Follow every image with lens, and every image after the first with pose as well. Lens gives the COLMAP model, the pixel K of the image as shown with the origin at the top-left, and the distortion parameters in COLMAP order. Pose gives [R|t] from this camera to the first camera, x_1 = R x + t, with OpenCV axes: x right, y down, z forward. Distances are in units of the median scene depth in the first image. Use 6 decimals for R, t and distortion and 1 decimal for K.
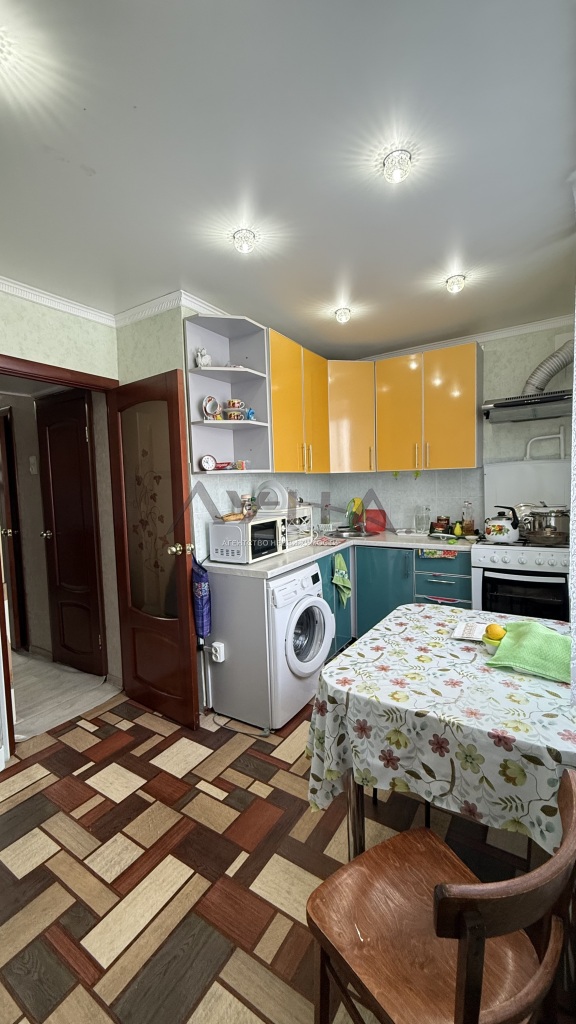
lens RADIAL K [[408.5, 0, 280.1], [0, 408.5, 509.7], [0, 0, 1]] dist [-0.002636, -0.000264]
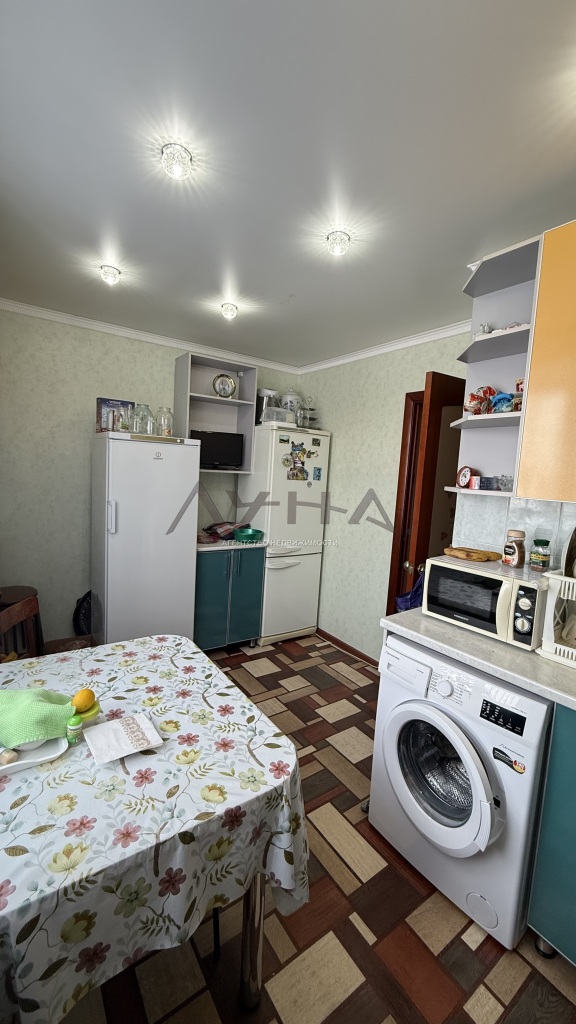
lens RADIAL K [[408.5, 0, 280.3], [0, 408.5, 513.3], [0, 0, 1]] dist [-0.002636, -0.000264]
pose [[-0.375777, 0.099906, -0.921309, 0.999701], [-0.108194, 0.982643, 0.150687, -0.187661], [0.920373, 0.156304, -0.358446, 1.474759]]
